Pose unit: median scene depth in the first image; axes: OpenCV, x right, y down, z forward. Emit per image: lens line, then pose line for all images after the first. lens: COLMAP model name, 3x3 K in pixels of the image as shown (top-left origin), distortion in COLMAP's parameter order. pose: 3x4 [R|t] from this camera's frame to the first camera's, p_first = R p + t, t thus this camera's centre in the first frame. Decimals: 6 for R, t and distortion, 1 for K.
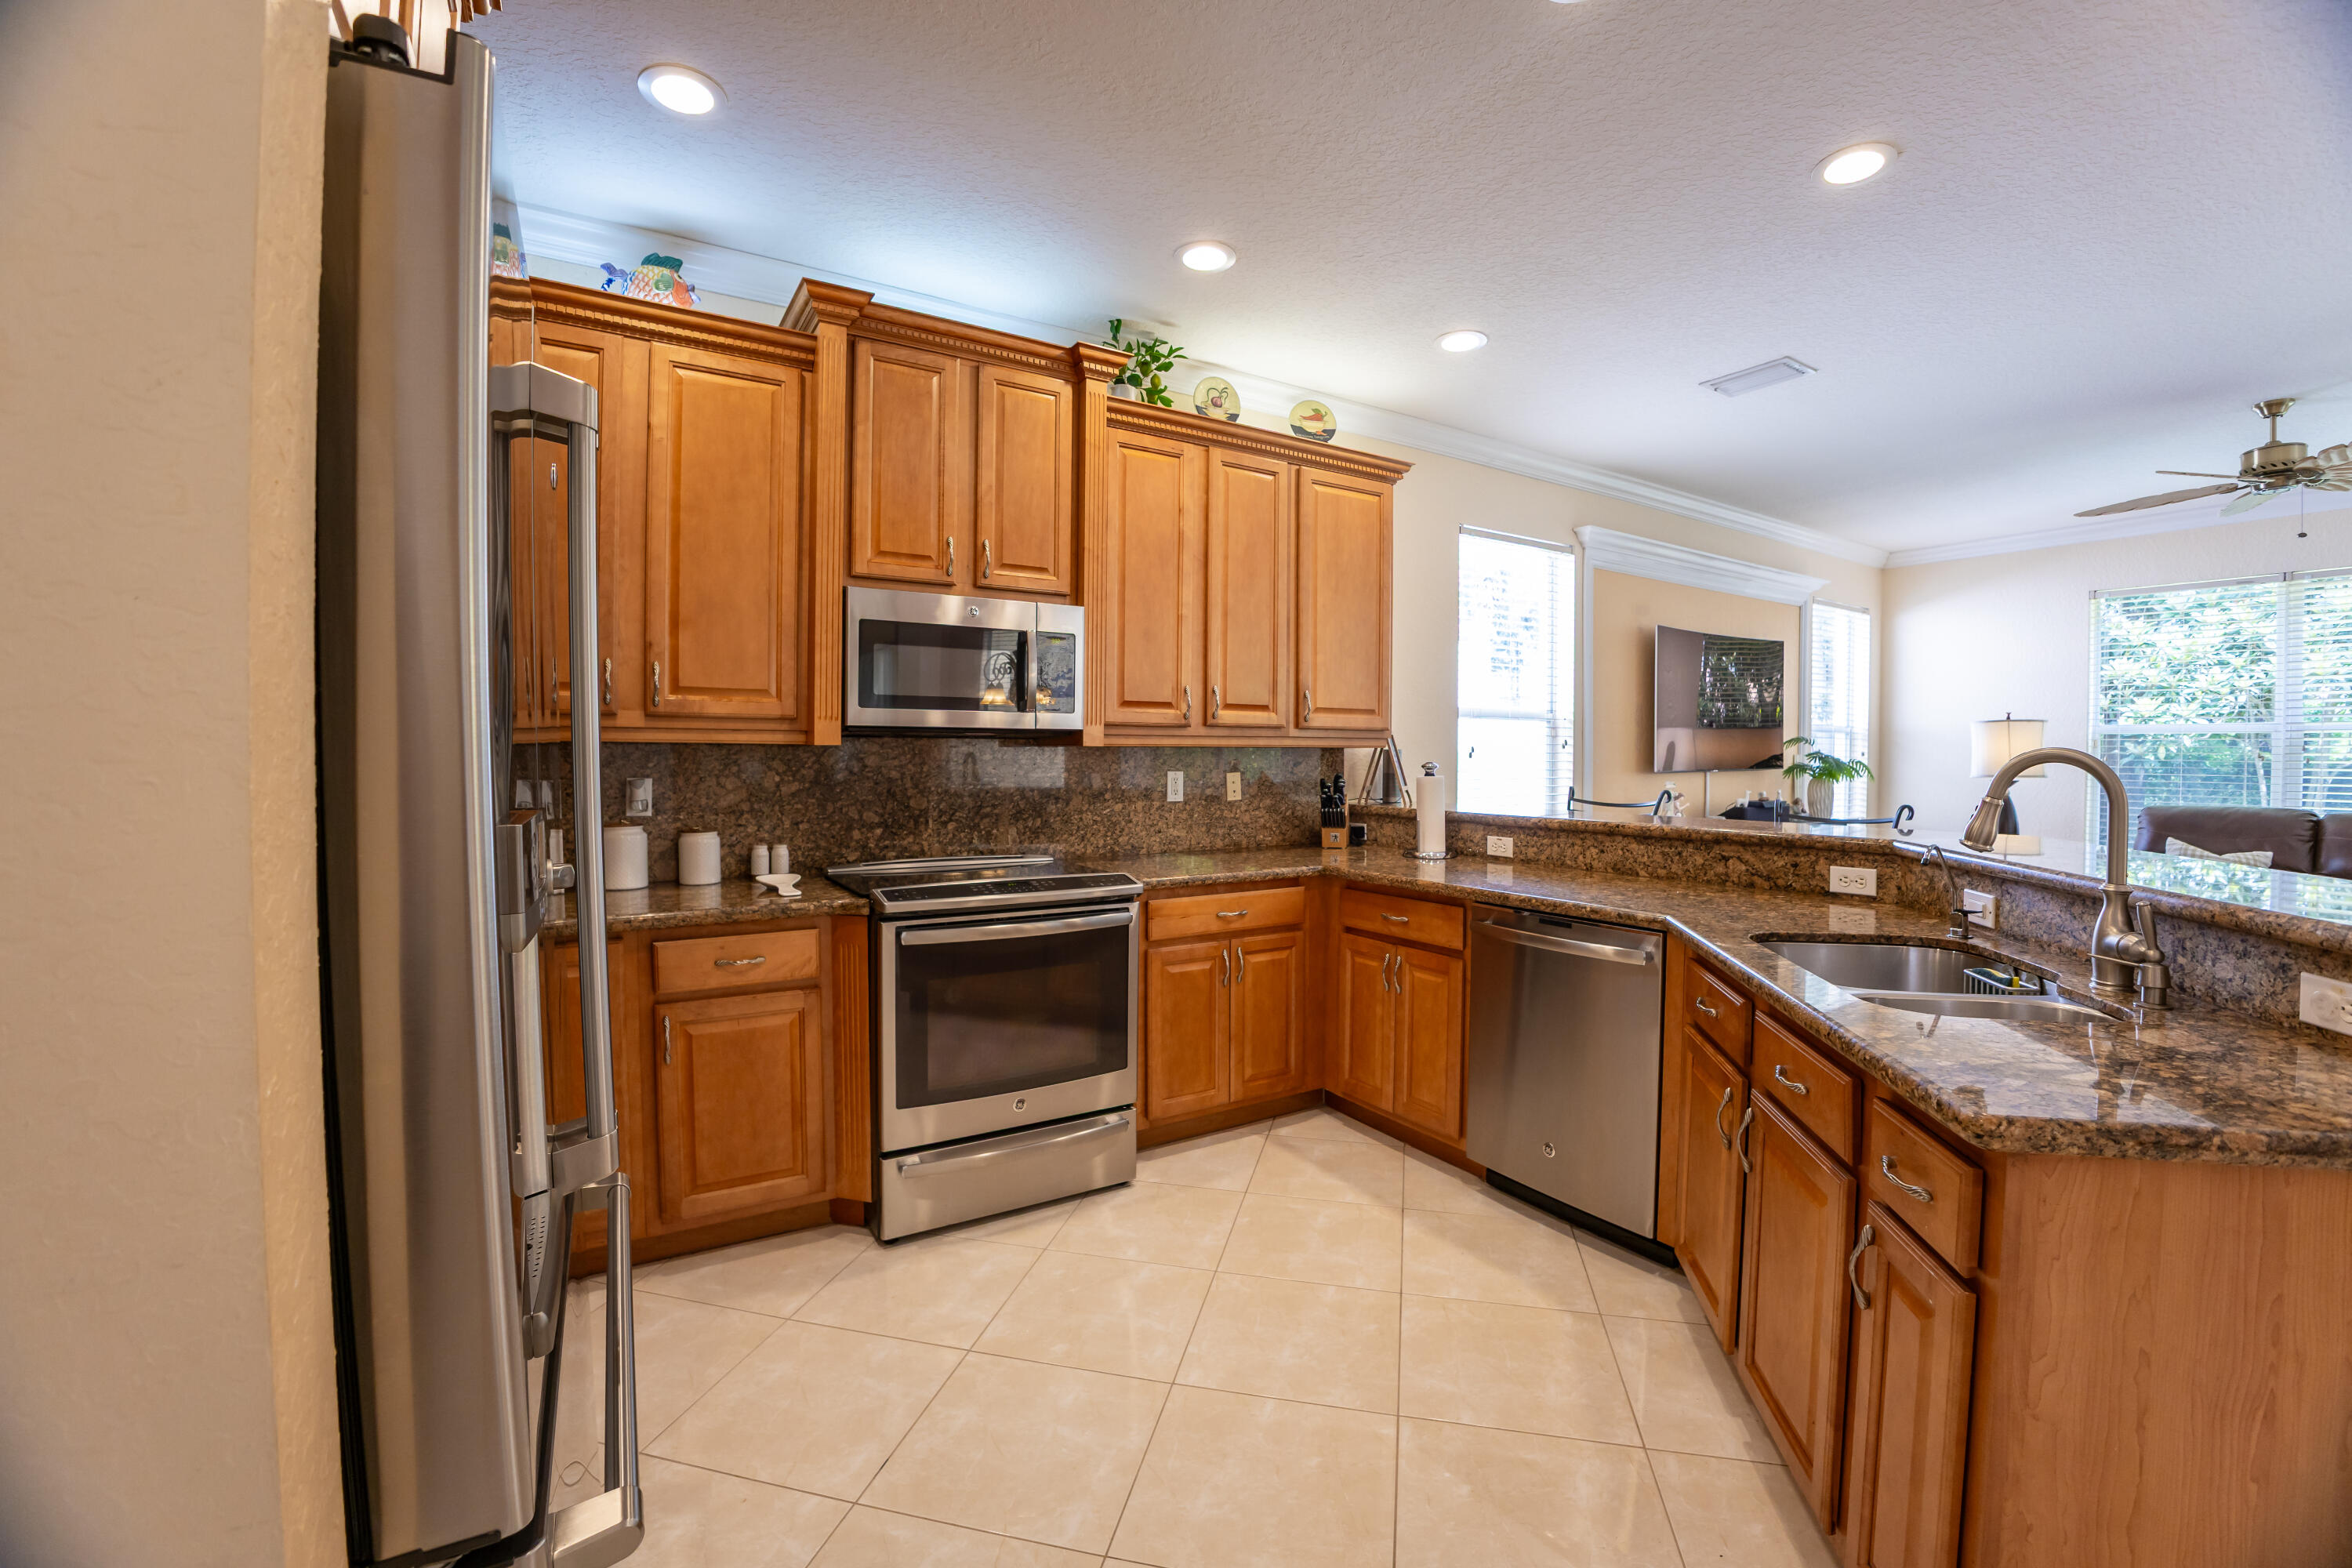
lens RADIAL K [[980.3, 0, 1181.0], [0, 980.3, 774.1], [0, 0, 1]] dist [-0.045730, 0.000438]
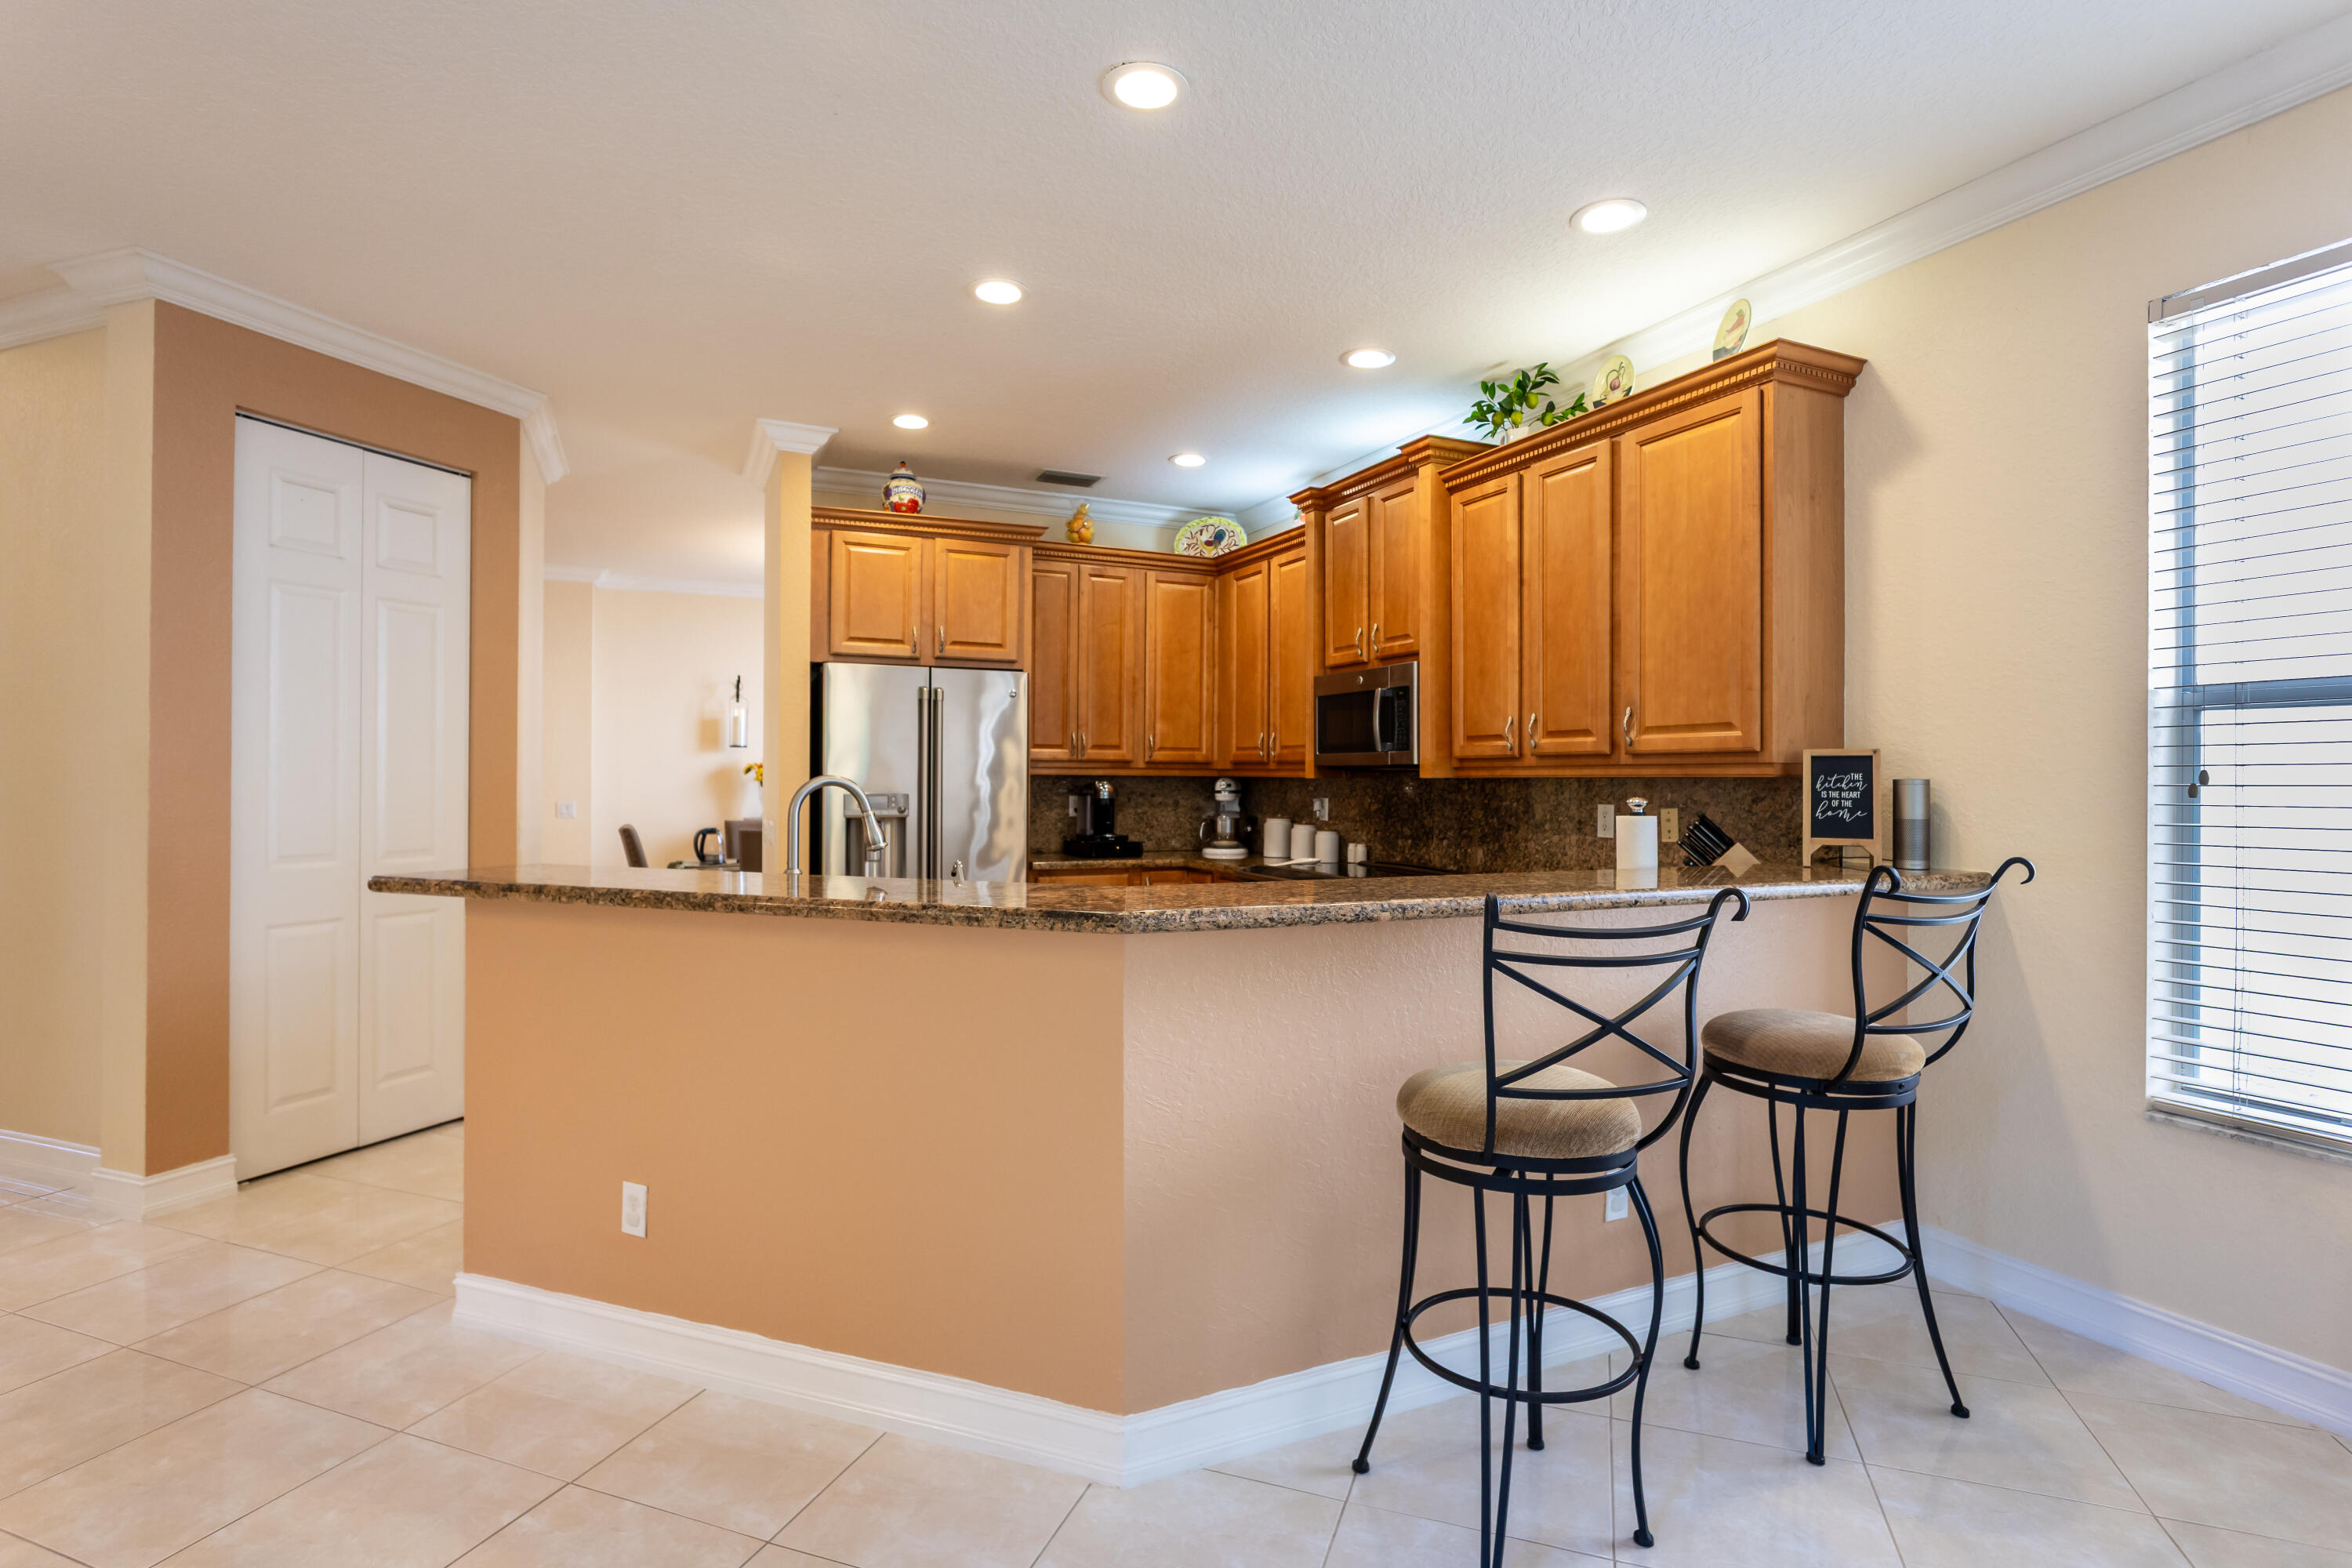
lens RADIAL K [[1142.8, 0, 1176.0], [0, 1142.8, 784.0], [0, 0, 1]] dist [-0.000004, 0.000028]
pose [[-0.124467, -0.000507, -0.992224, 1.379292], [-0.026080, 0.999656, 0.002760, -0.017932], [0.991881, 0.026221, -0.124437, 0.926627]]
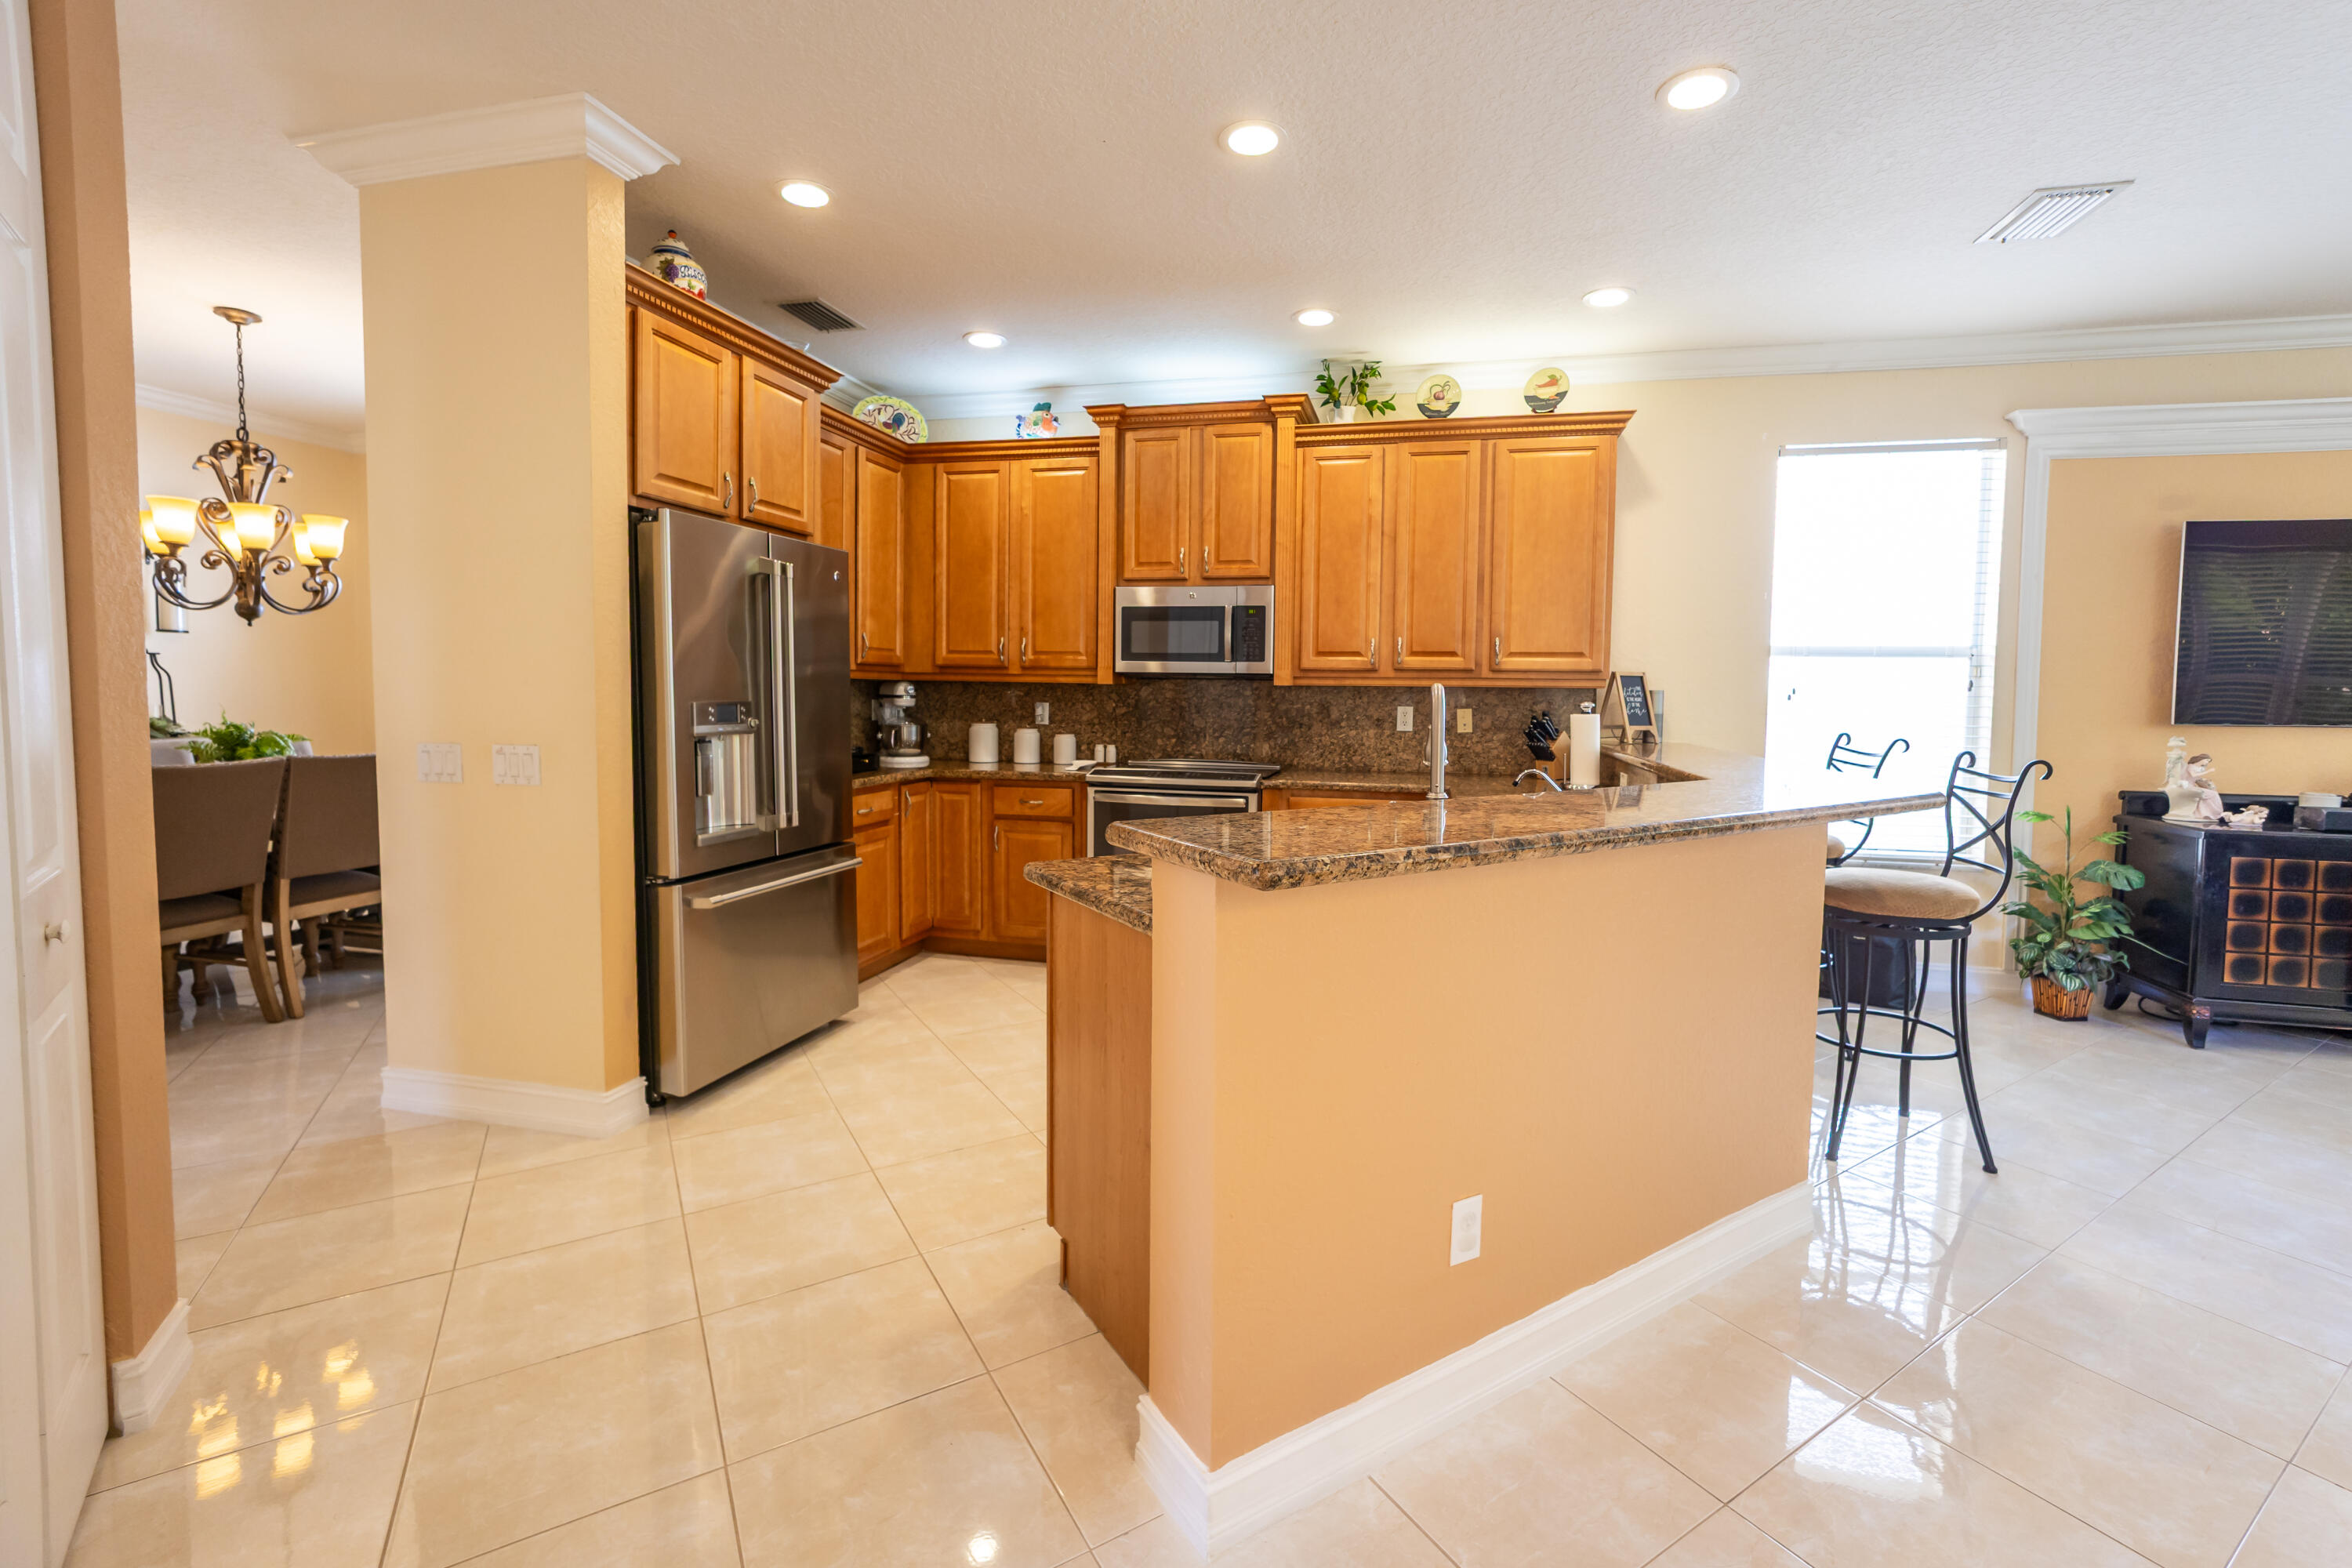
lens RADIAL K [[999.2, 0, 1200.9], [0, 999.2, 747.8], [0, 0, 1]] dist [-0.010886, 0.000183]
pose [[0.708421, 0.045403, -0.704329, 0.879566], [-0.023971, 0.998901, 0.040282, 0.005956], [0.705383, -0.011653, 0.708730, -0.089667]]
